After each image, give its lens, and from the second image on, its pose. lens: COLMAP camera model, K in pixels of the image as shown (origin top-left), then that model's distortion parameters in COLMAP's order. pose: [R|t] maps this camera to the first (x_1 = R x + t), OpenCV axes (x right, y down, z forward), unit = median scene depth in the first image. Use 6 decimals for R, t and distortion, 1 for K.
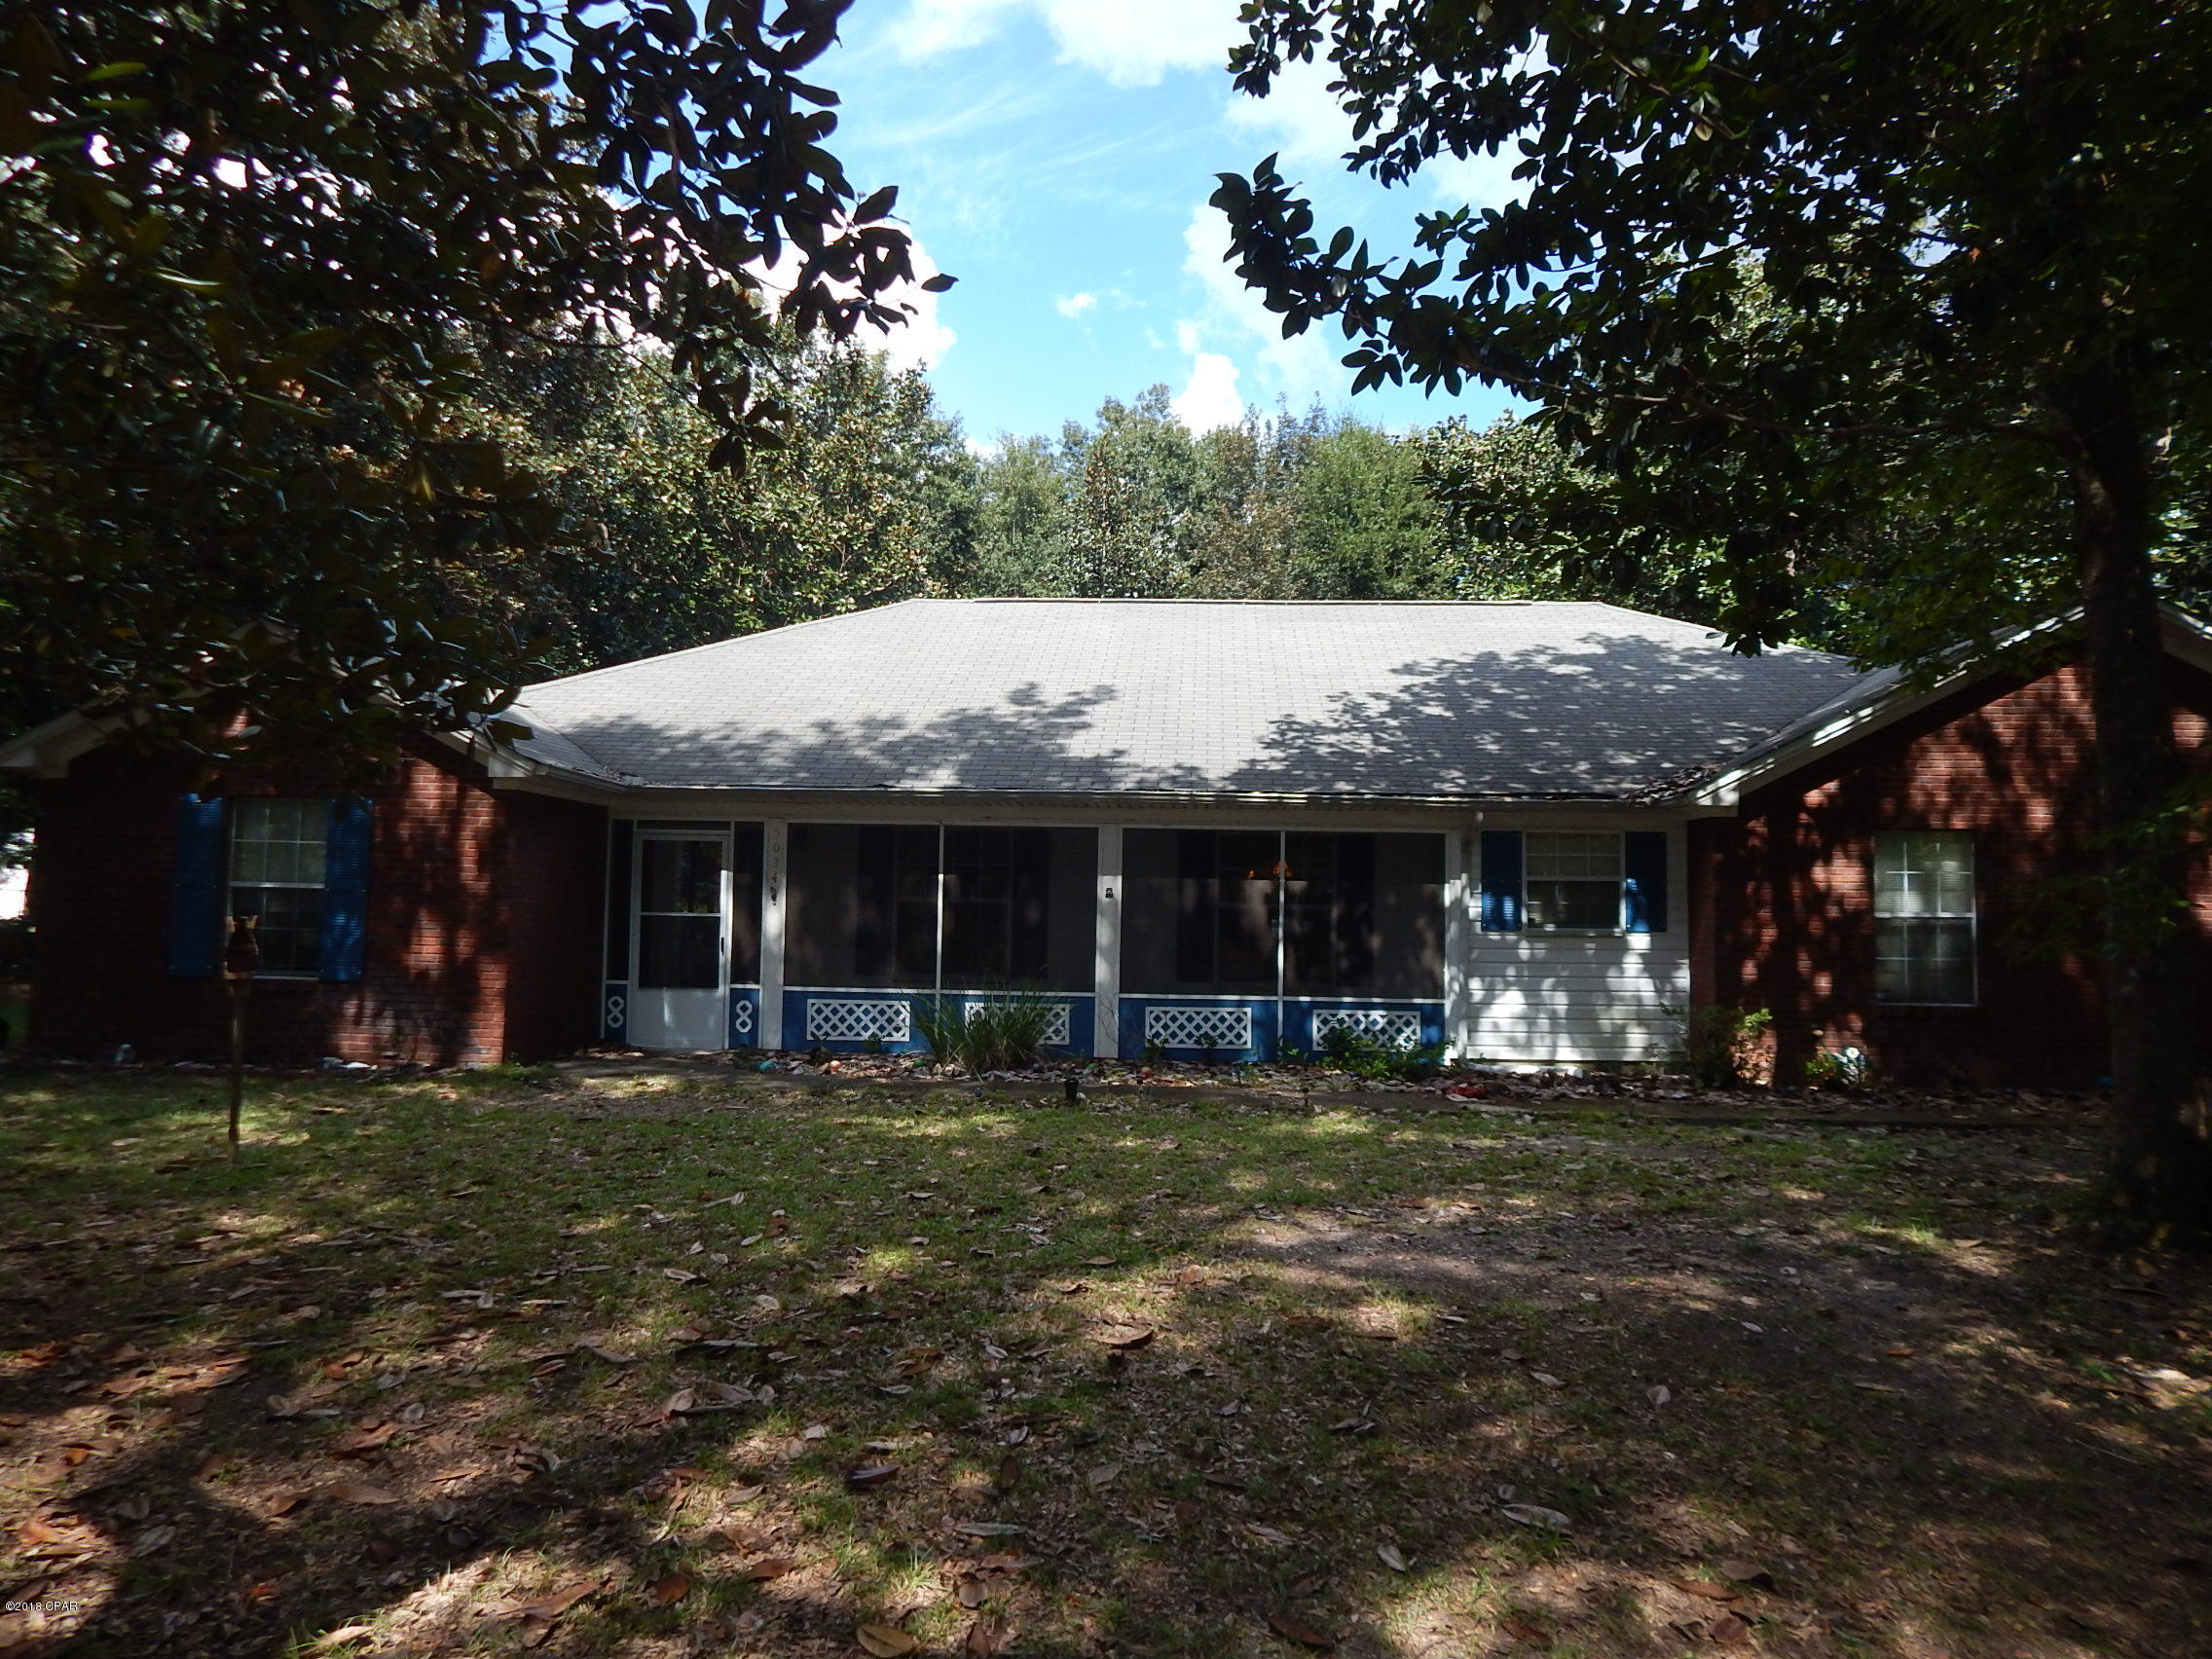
lens RADIAL K [[1376.2, 0, 1106.0], [0, 1376.2, 829.5], [0, 0, 1]] dist [-0.003672, -0.000553]
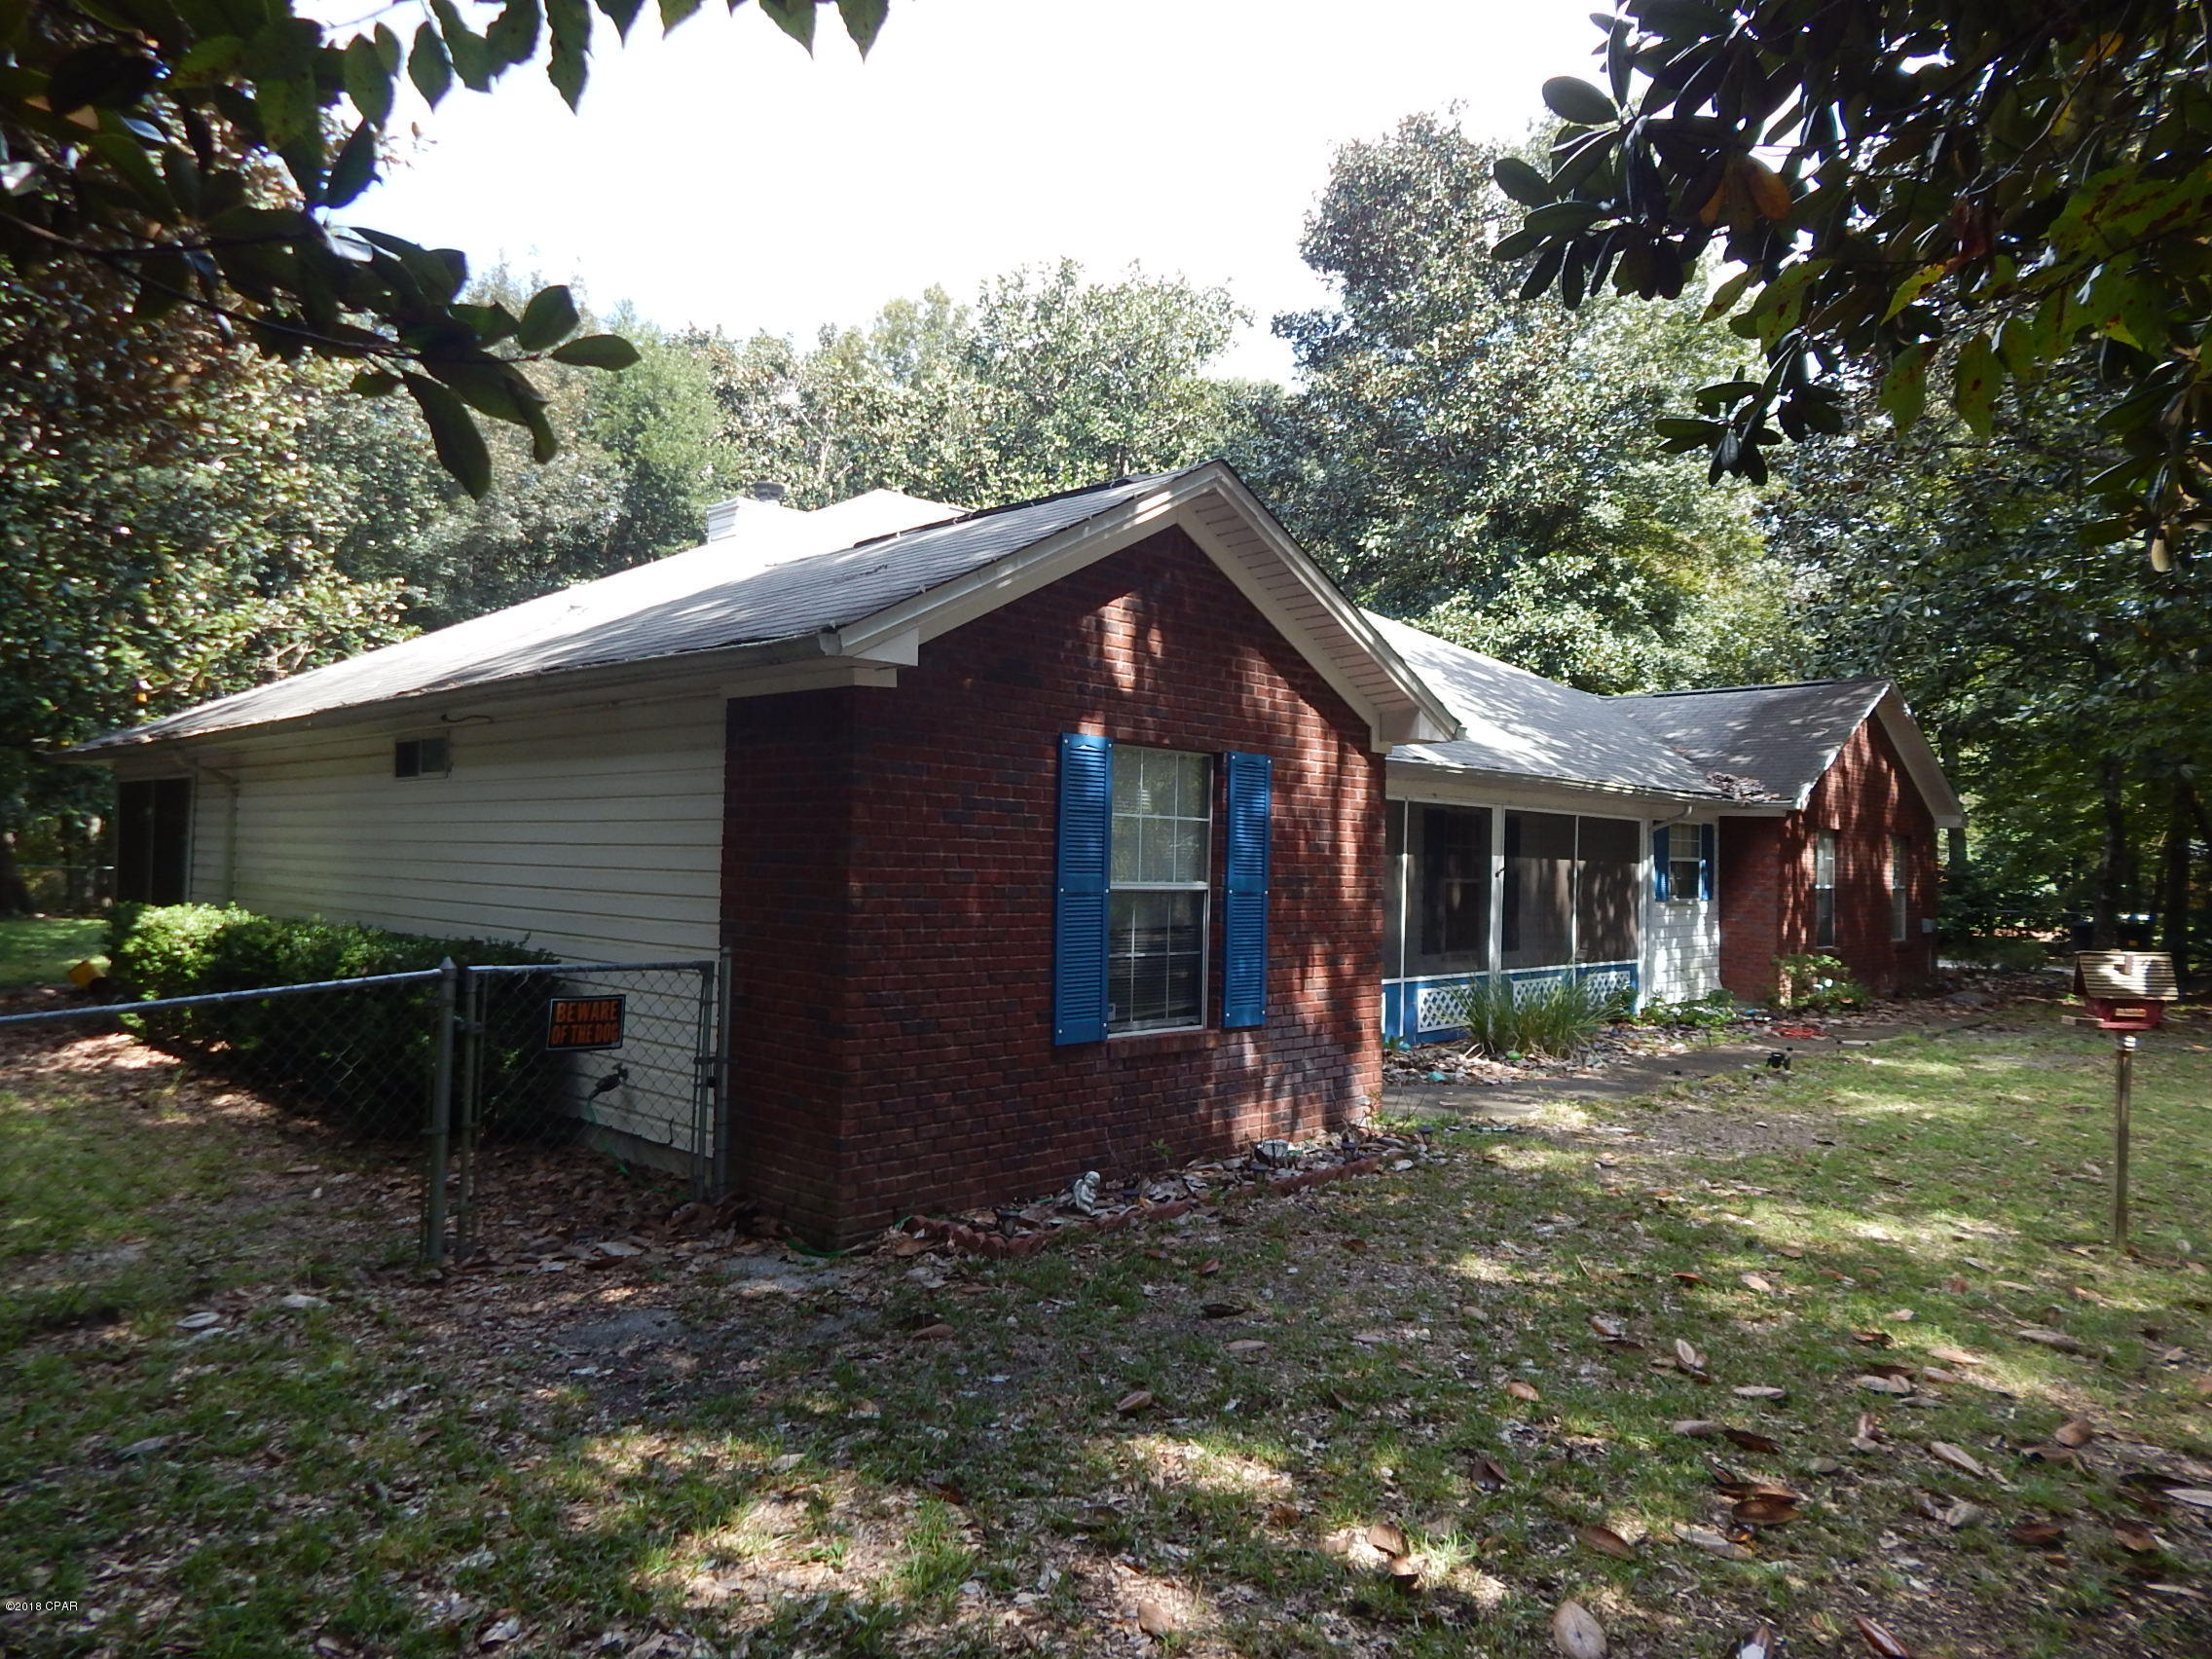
lens RADIAL K [[1370.7, 0, 1077.7], [0, 1370.7, 820.7], [0, 0, 1]] dist [0.027944, 0.000333]
pose [[0.686243, 0.016877, 0.727177, -0.967396], [-0.056834, 0.997918, 0.030474, -0.006874], [-0.725149, -0.062241, 0.685774, 0.530920]]
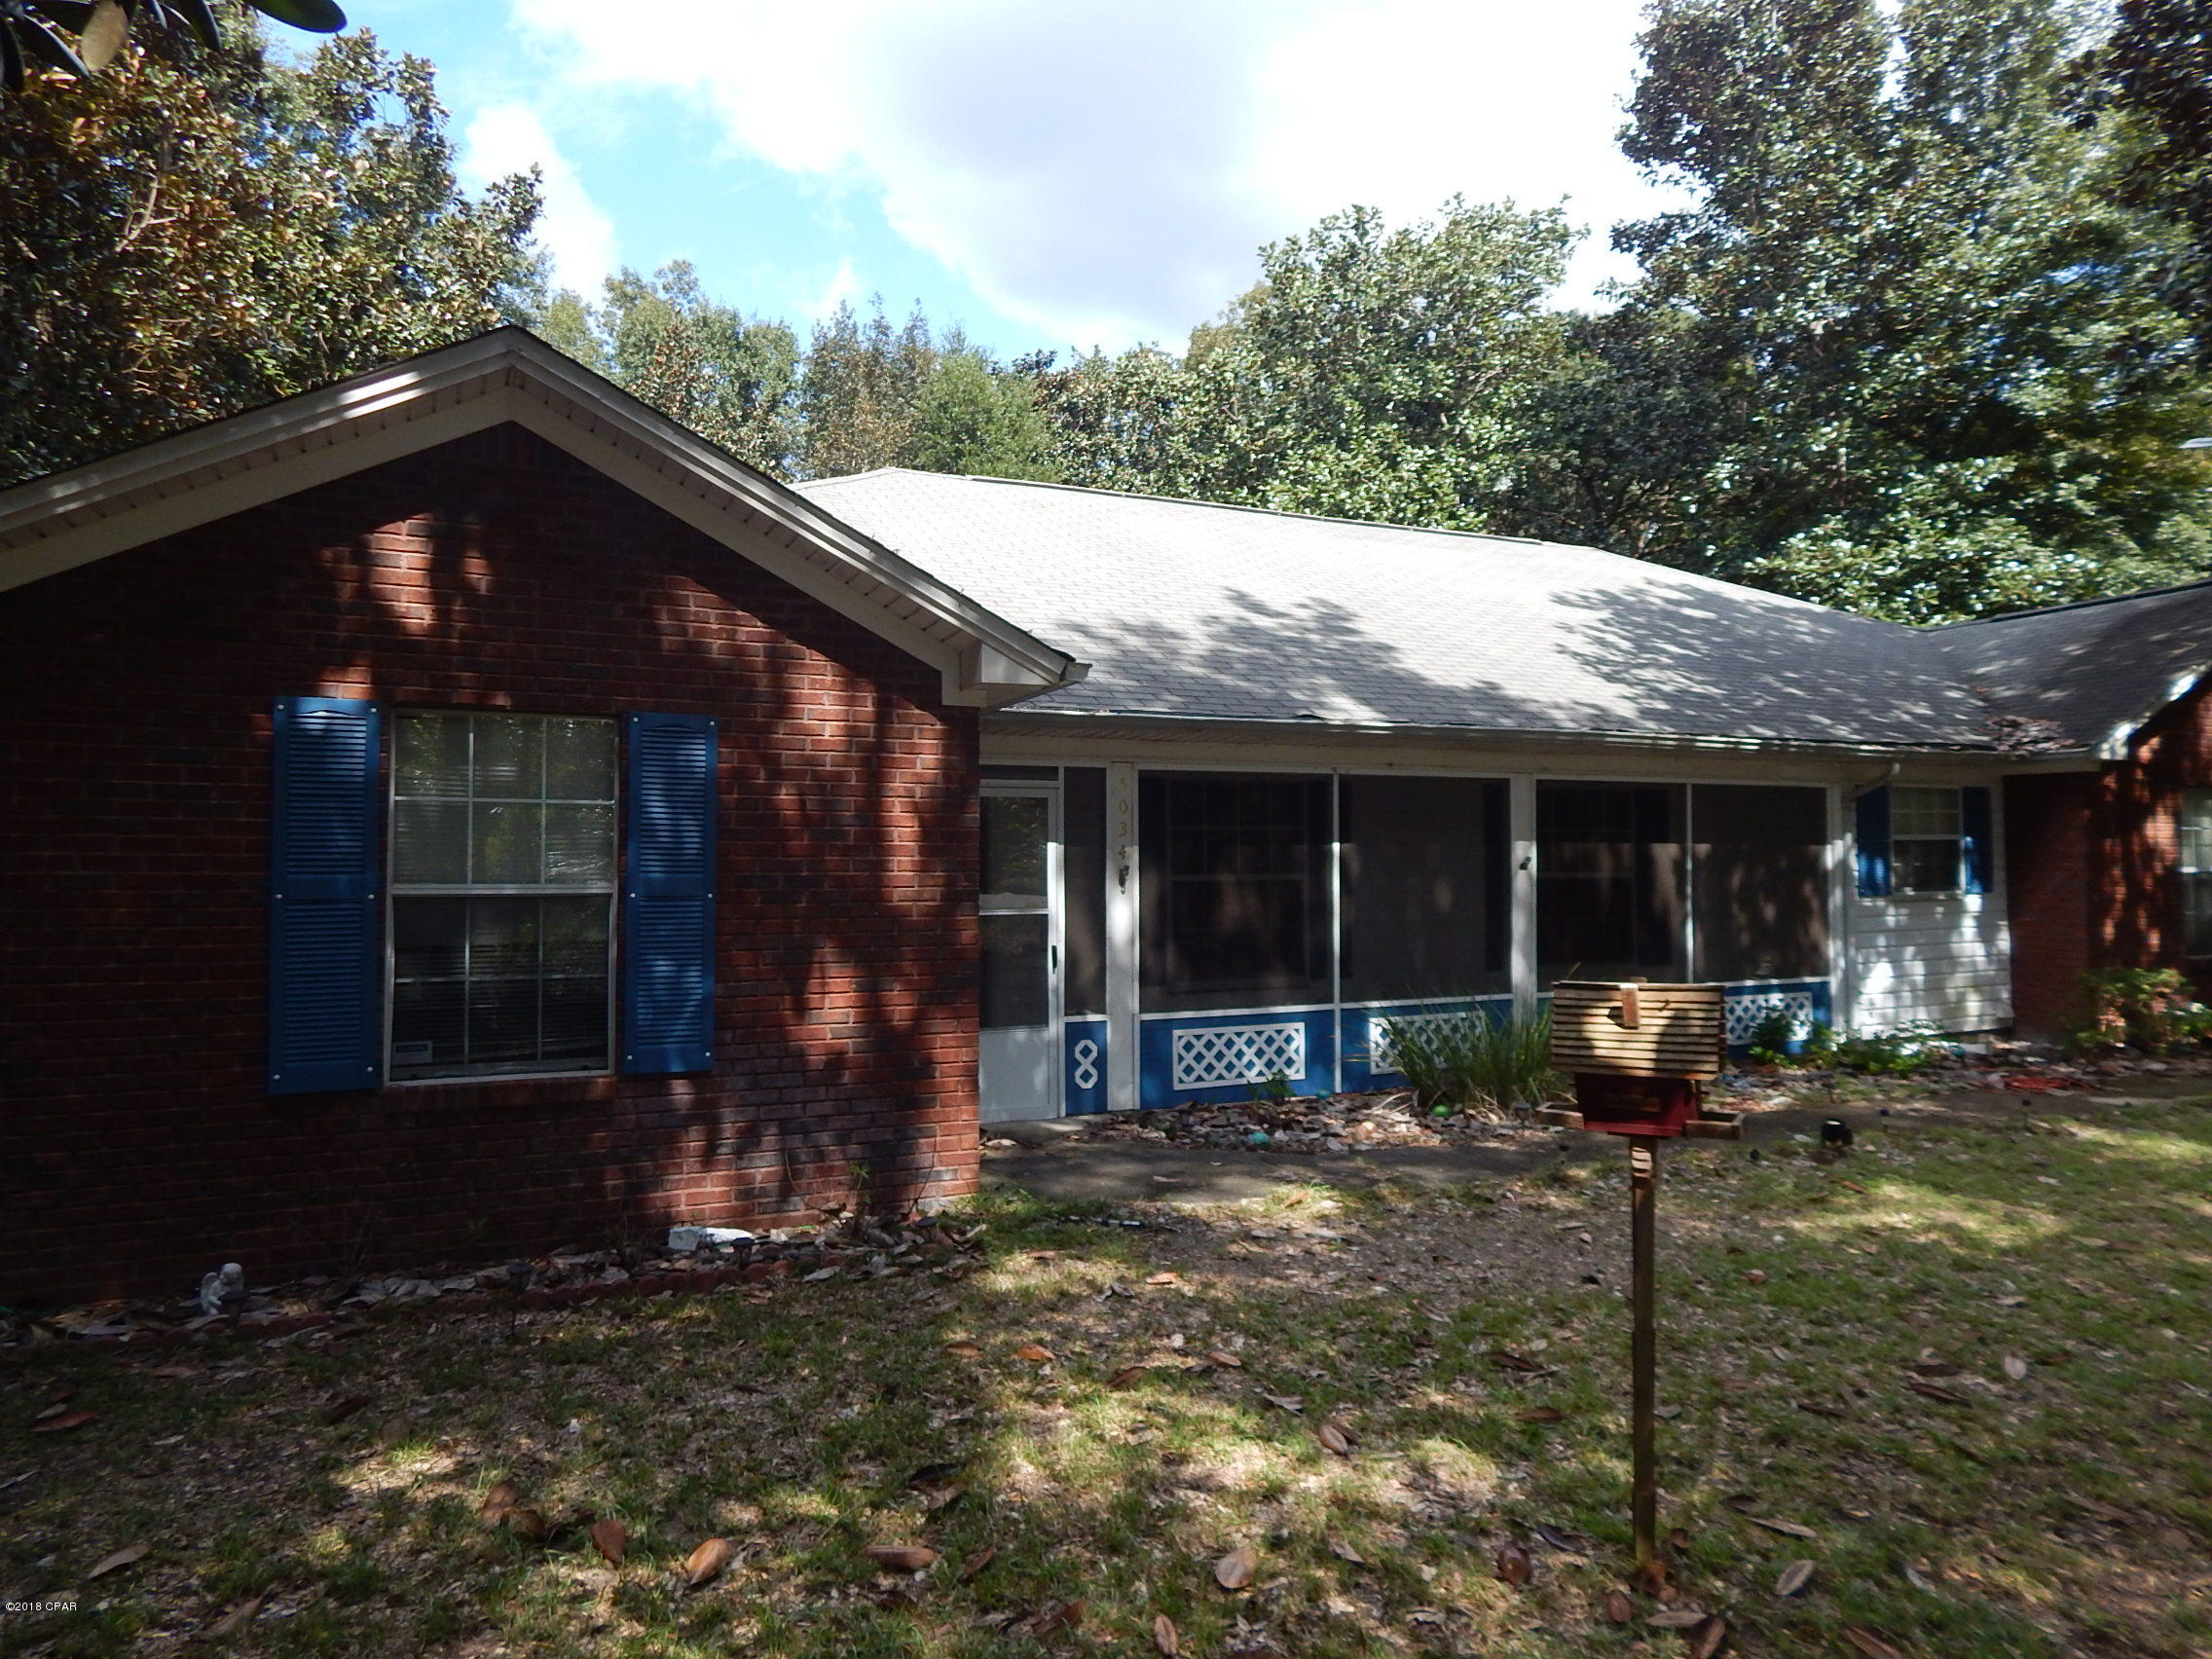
lens RADIAL K [[1376.2, 0, 1106.0], [0, 1376.2, 829.5], [0, 0, 1]] dist [-0.003672, -0.000553]
pose [[0.896768, -0.011663, 0.442348, -0.552929], [-0.005906, 0.999248, 0.038320, -0.001214], [-0.442462, -0.036977, 0.896025, 0.417839]]
